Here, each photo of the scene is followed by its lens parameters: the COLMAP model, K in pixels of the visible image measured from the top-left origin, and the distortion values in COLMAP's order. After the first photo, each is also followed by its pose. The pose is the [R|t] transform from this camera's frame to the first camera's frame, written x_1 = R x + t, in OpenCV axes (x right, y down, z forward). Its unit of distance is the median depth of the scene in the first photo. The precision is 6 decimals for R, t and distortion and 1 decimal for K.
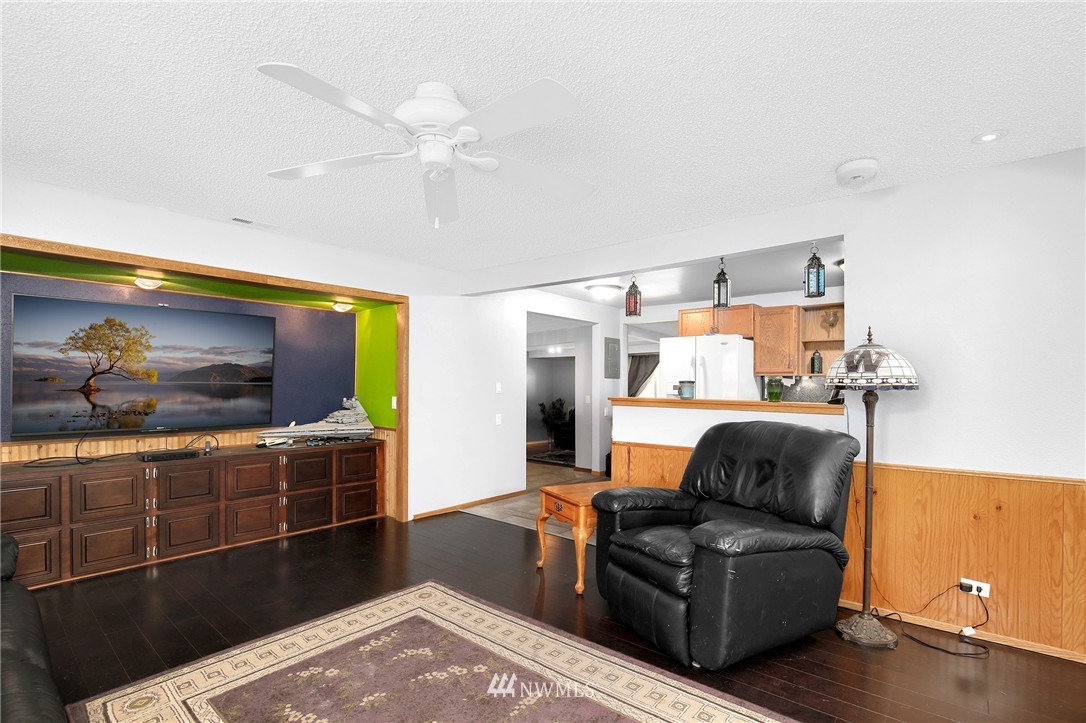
lens RADIAL K [[506.4, 0, 548.7], [0, 506.4, 387.0], [0, 0, 1]] dist [-0.035394, 0.006313]
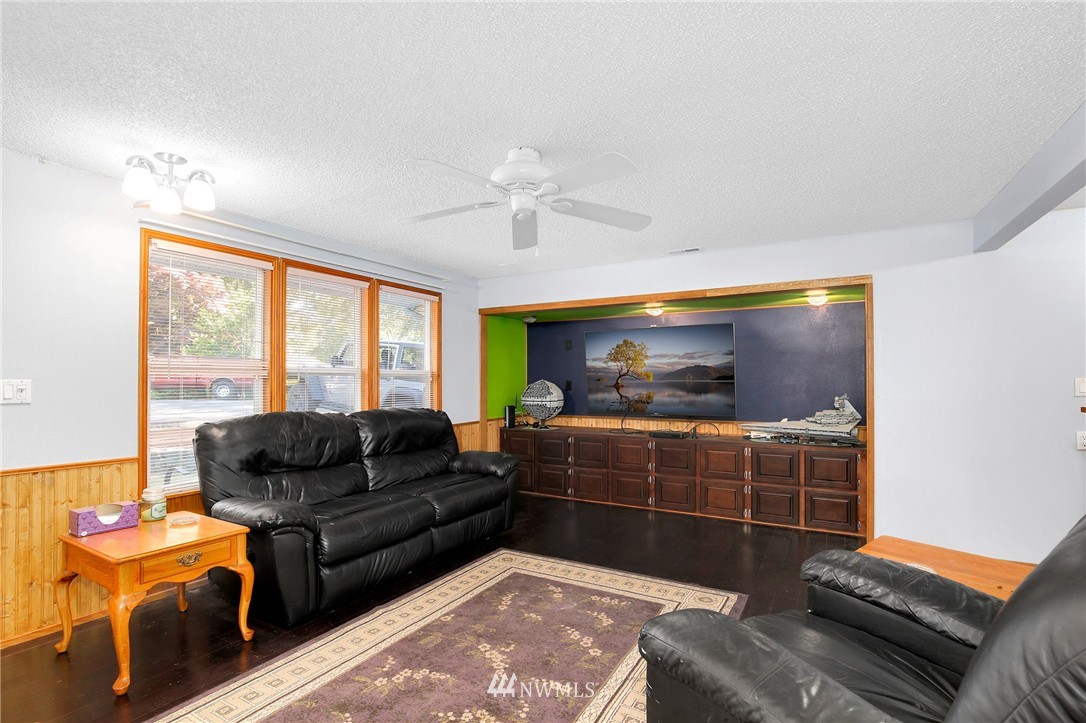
lens RADIAL K [[506.4, 0, 548.7], [0, 506.4, 387.0], [0, 0, 1]] dist [-0.035394, 0.006313]
pose [[0.170100, 0.006244, -0.985407, 0.564370], [-0.000868, 0.999980, 0.006187, -0.001068], [0.985426, -0.000197, 0.170102, 0.463468]]
